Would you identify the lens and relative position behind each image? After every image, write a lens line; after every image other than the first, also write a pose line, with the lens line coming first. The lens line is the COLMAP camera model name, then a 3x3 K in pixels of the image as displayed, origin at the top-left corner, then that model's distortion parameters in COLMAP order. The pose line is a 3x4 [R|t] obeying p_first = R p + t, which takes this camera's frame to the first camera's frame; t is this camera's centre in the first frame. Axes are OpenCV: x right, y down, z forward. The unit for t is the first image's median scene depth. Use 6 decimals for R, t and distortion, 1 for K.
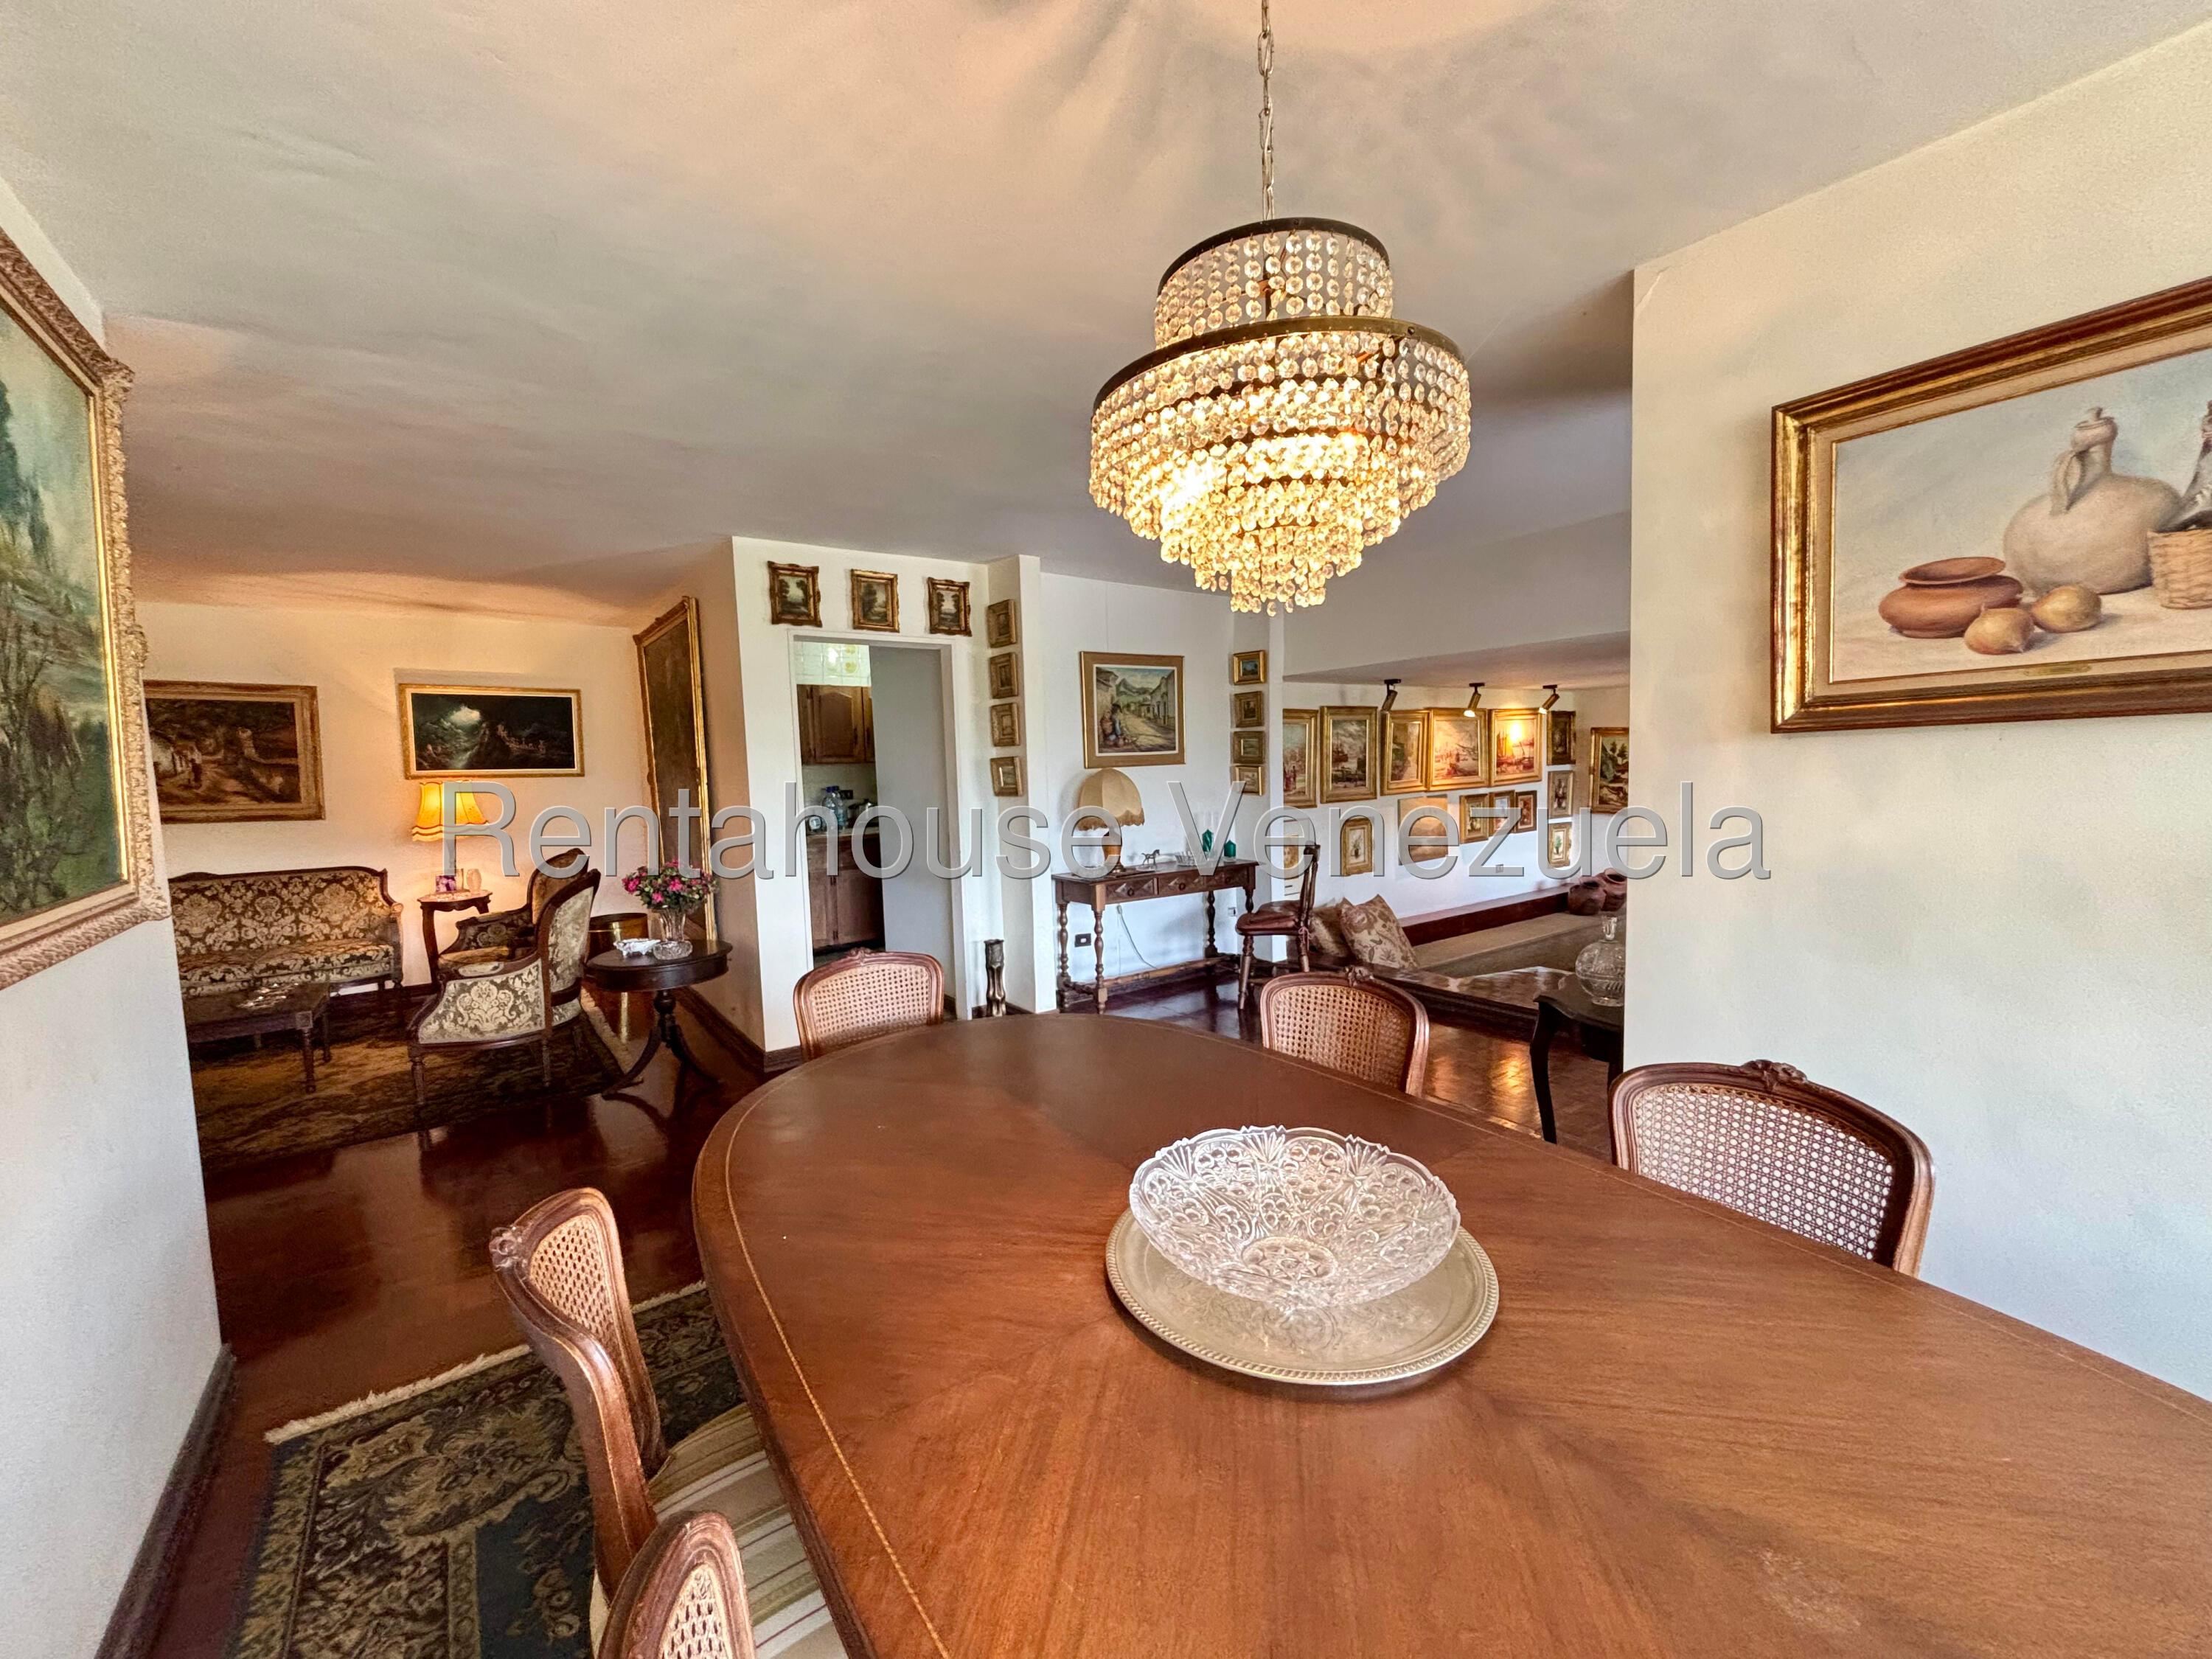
lens RADIAL K [[892.8, 0, 1096.4], [0, 892.8, 830.5], [0, 0, 1]] dist [0.002062, -0.000418]
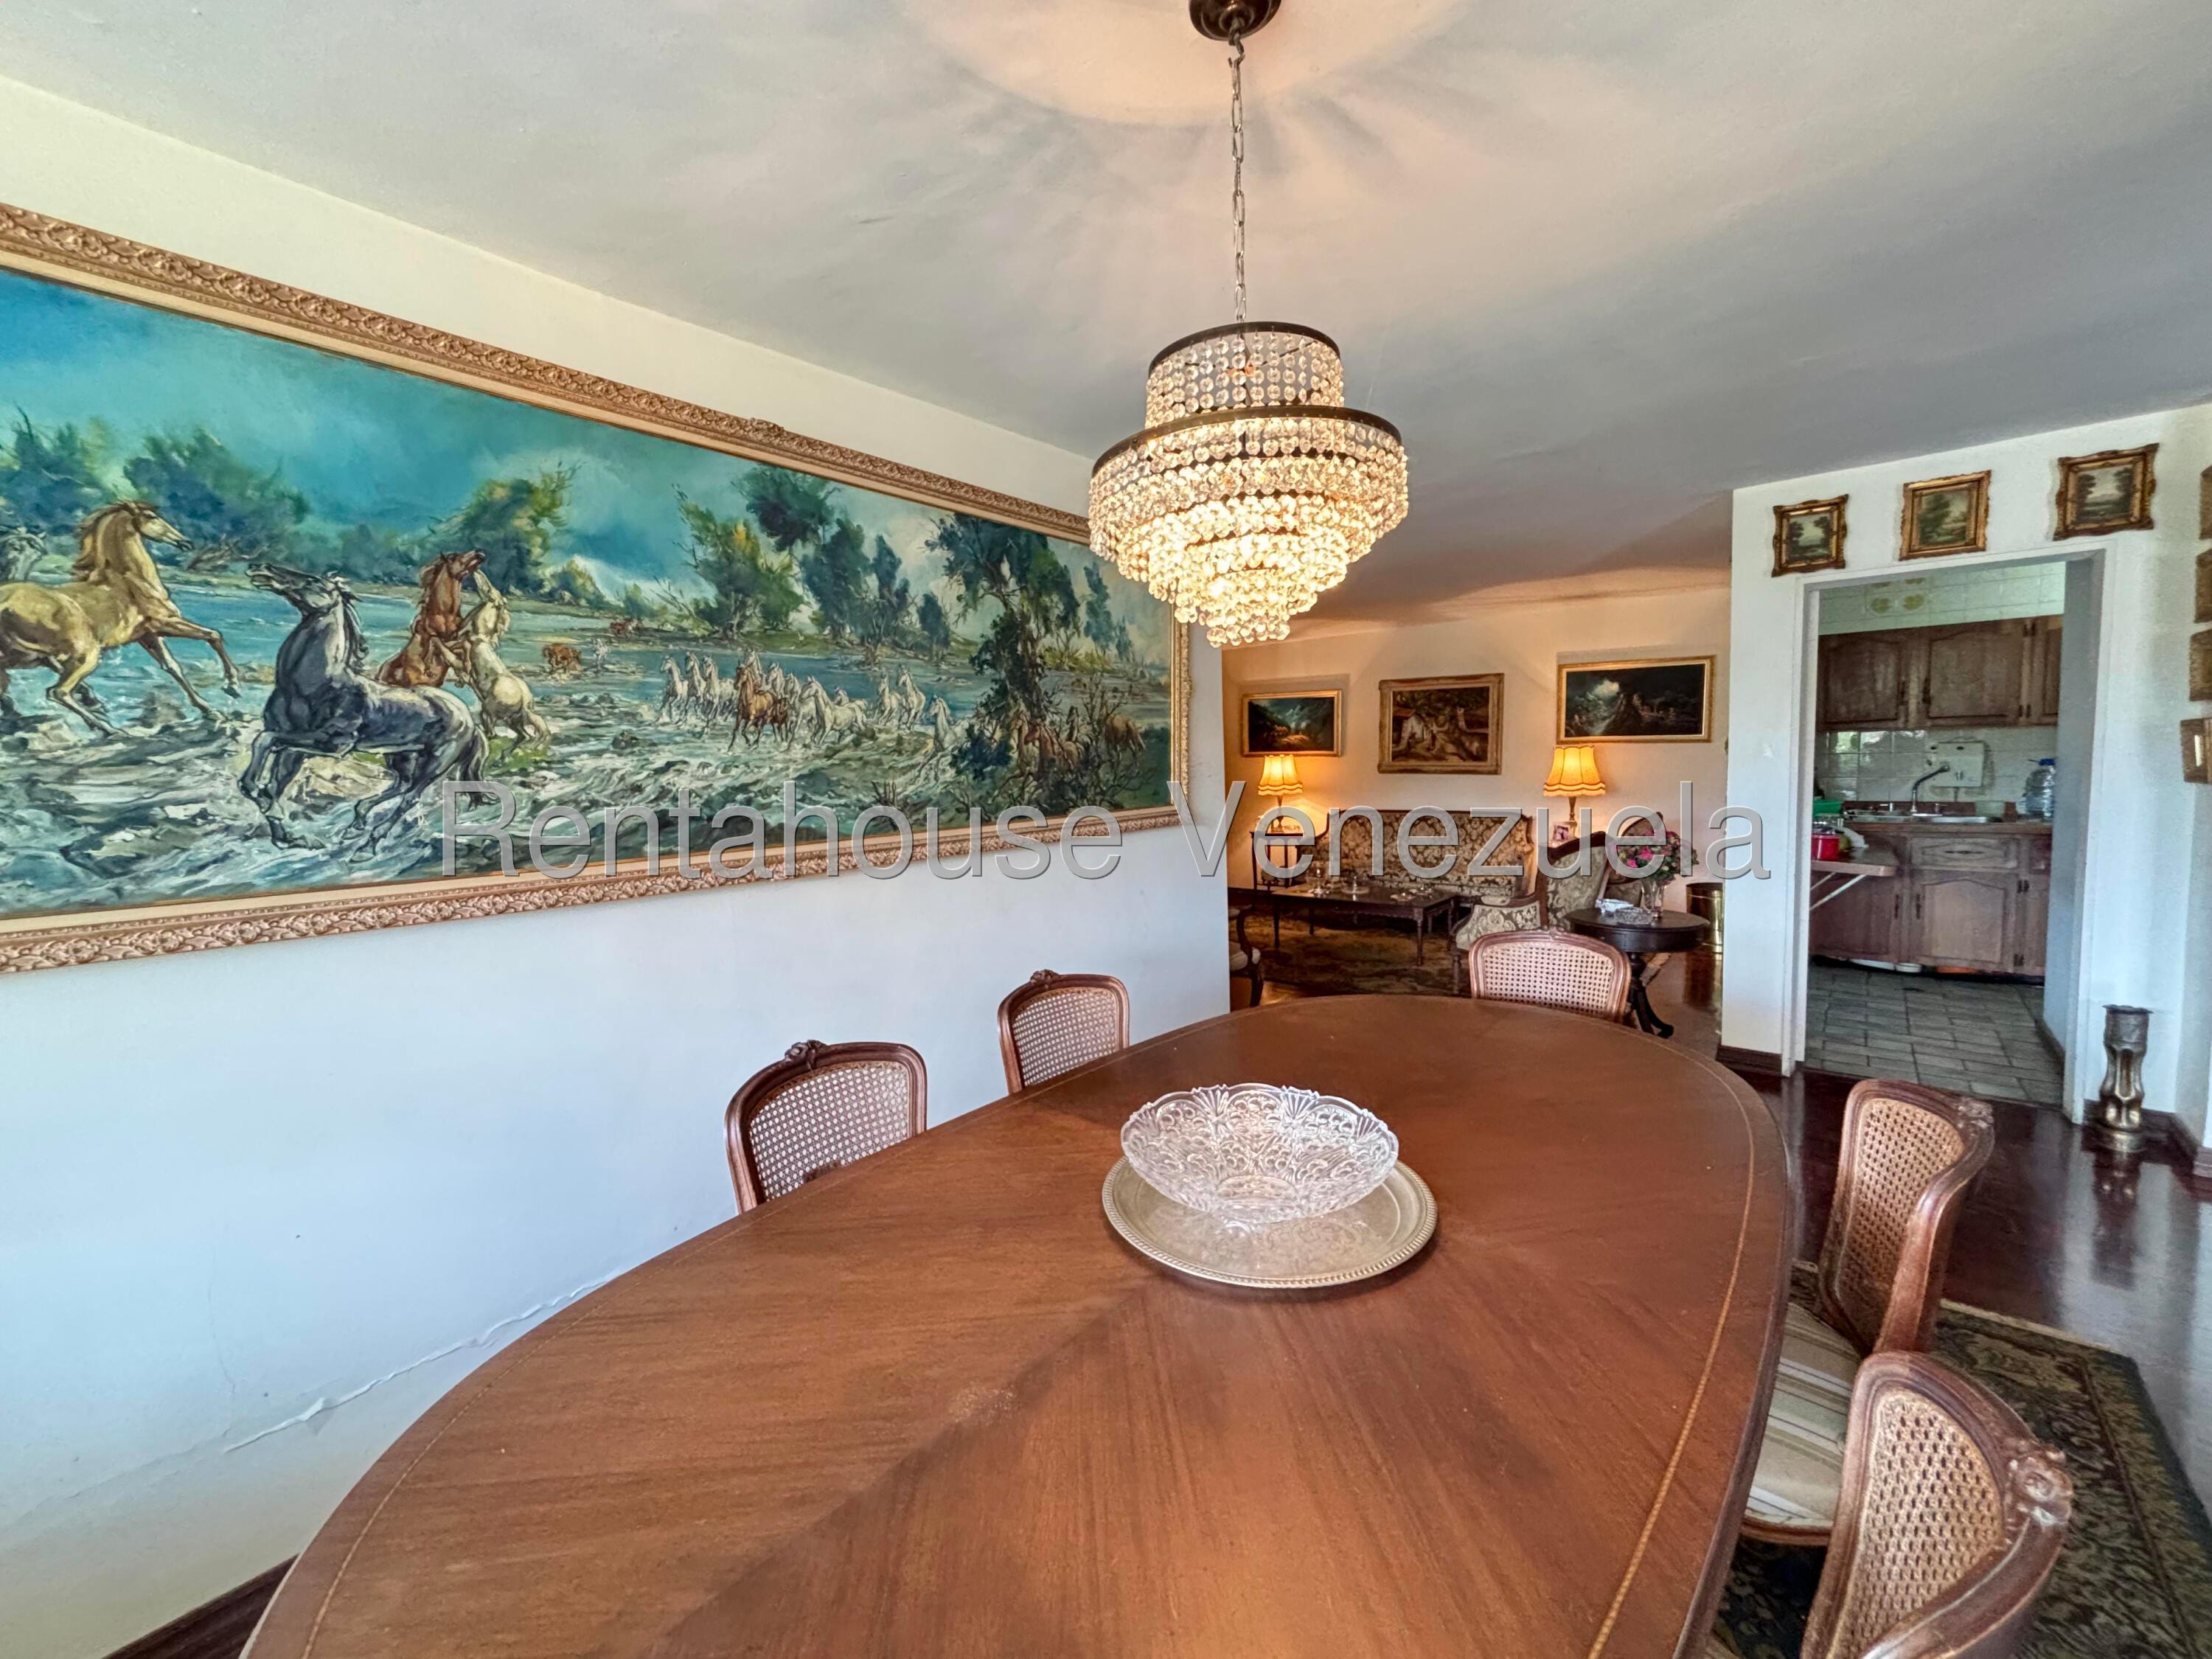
lens RADIAL K [[892.8, 0, 1104.3], [0, 892.8, 830.0], [0, 0, 1]] dist [0.002062, -0.000418]
pose [[0.254102, 0.100805, -0.961910, 0.266952], [-0.053049, 0.994509, 0.090208, -0.019508], [0.965721, 0.028106, 0.258055, 0.103956]]
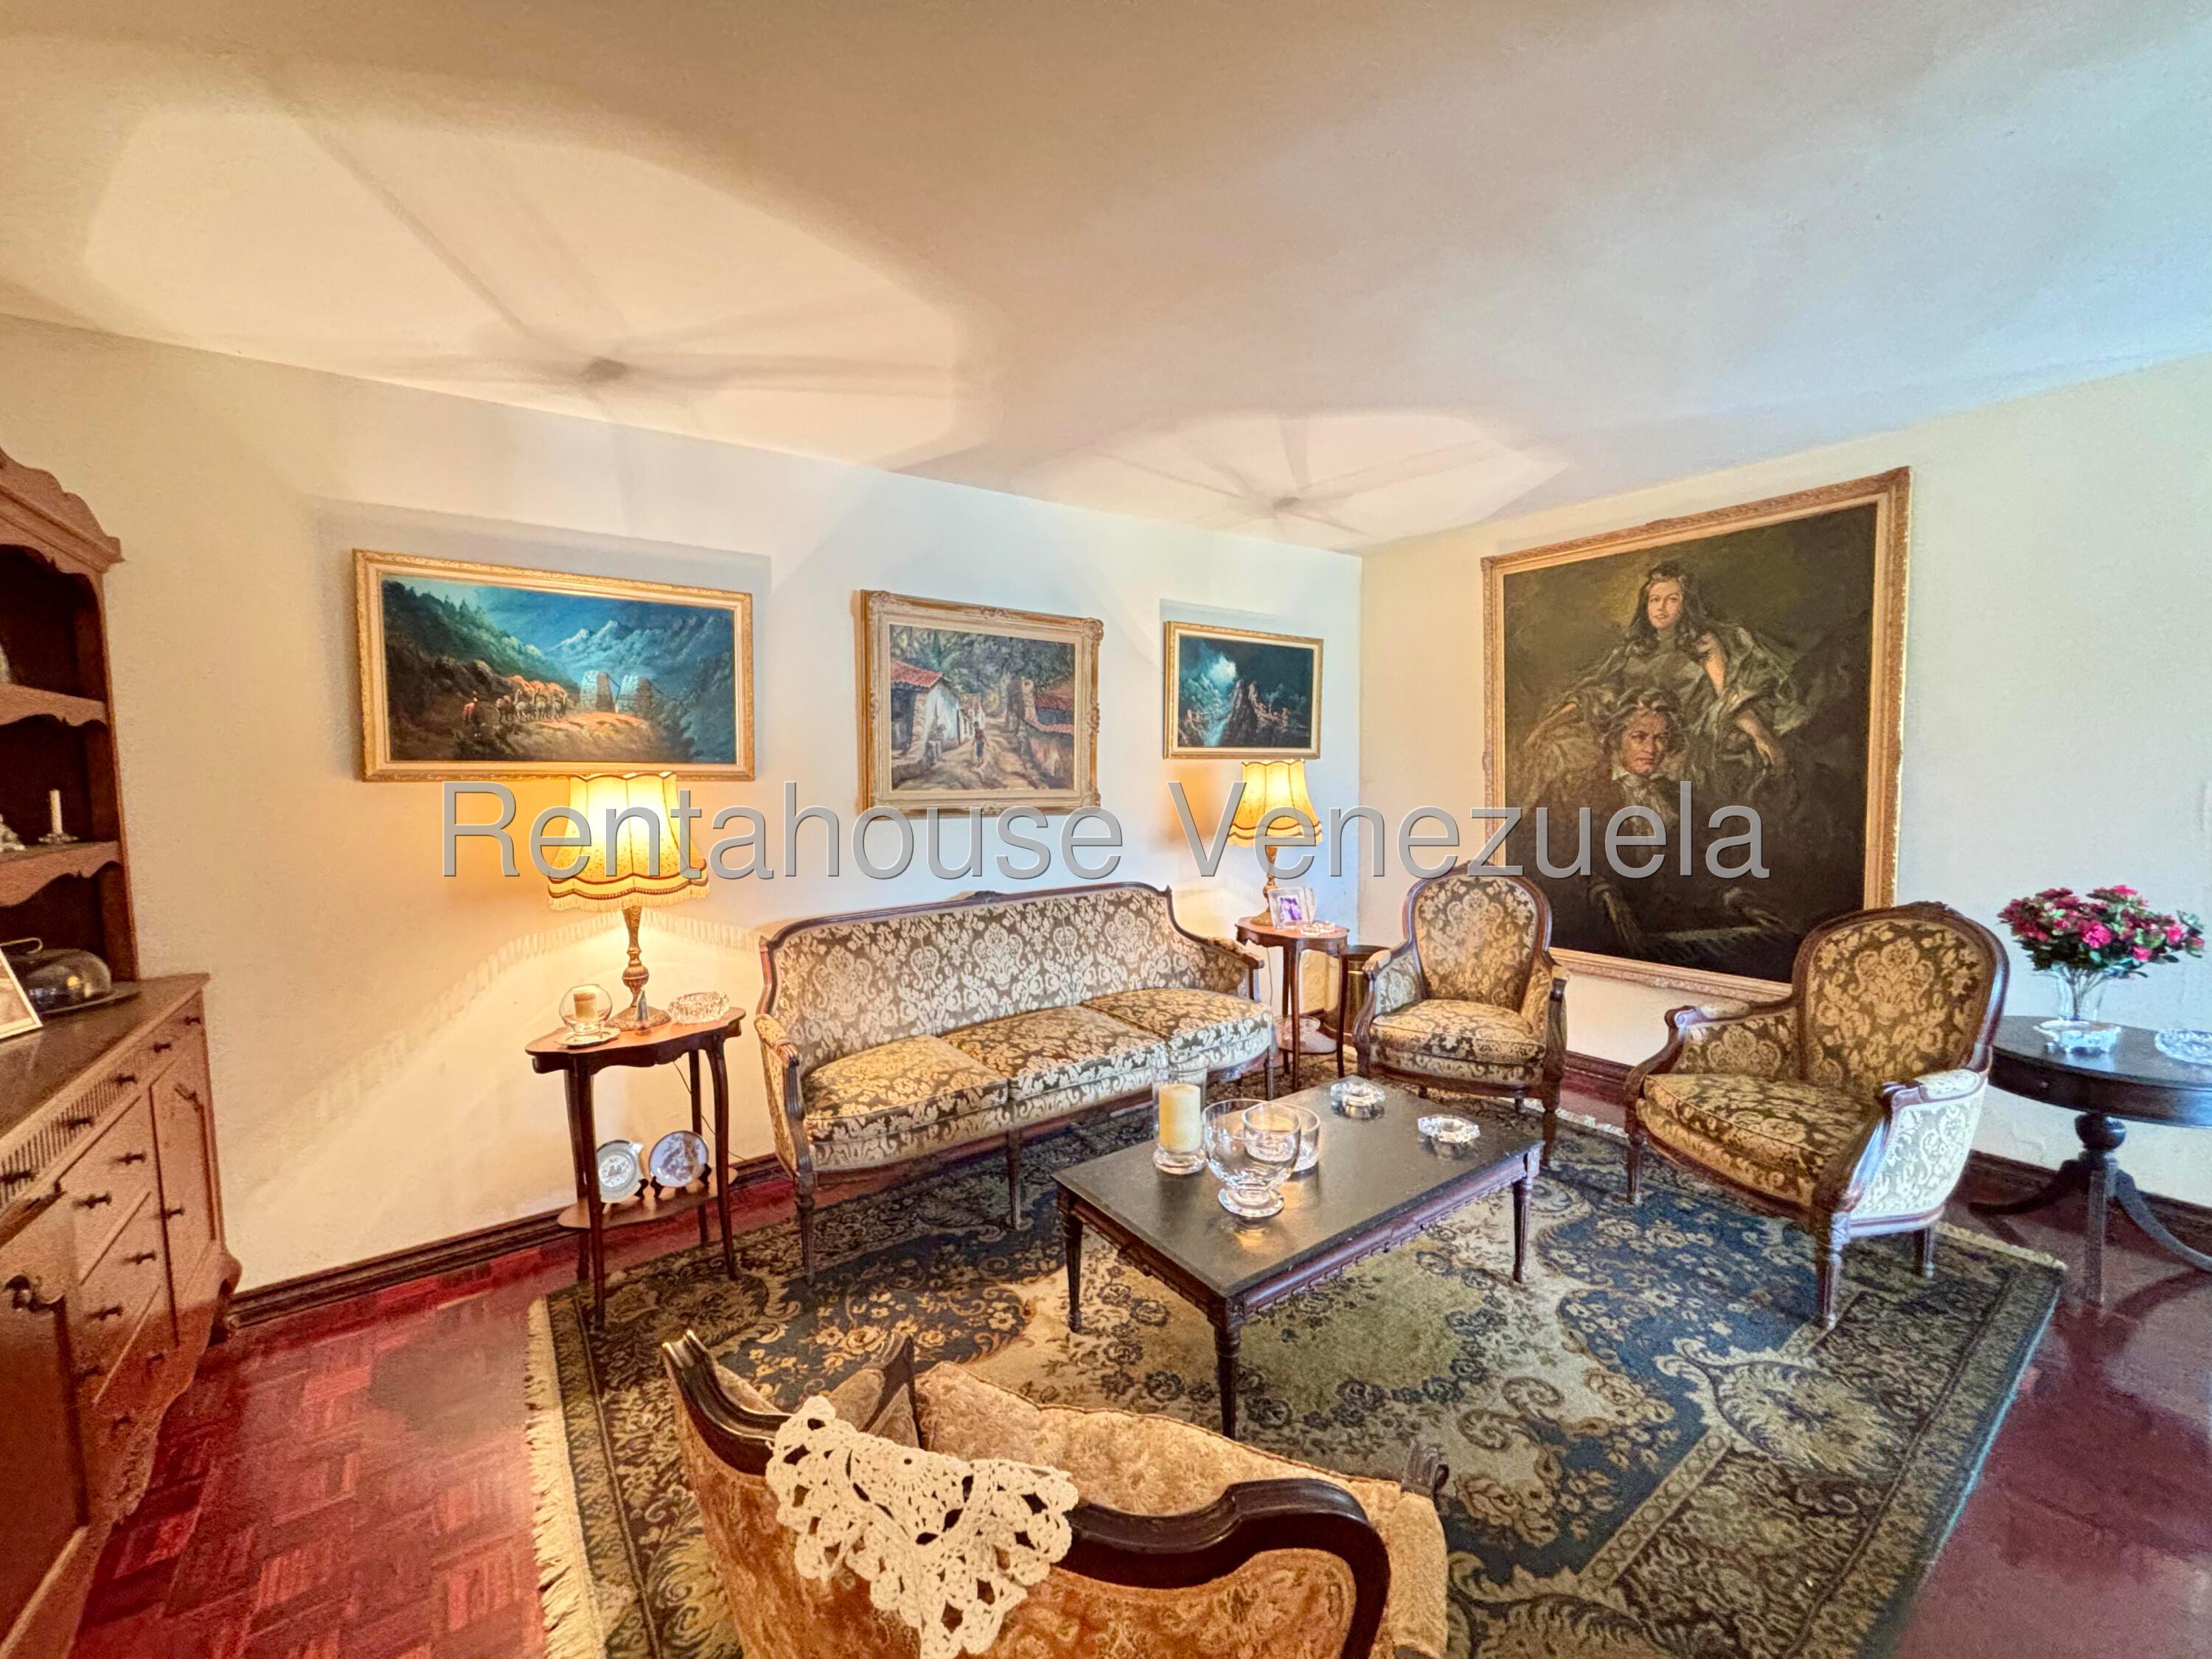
lens RADIAL K [[892.8, 0, 1093.6], [0, 892.8, 830.2], [0, 0, 1]] dist [0.002062, -0.000418]
pose [[0.999898, 0.012856, 0.006223, -0.891947], [-0.012834, 0.999911, -0.003577, 0.002591], [-0.006268, 0.003497, 0.999974, 0.319911]]
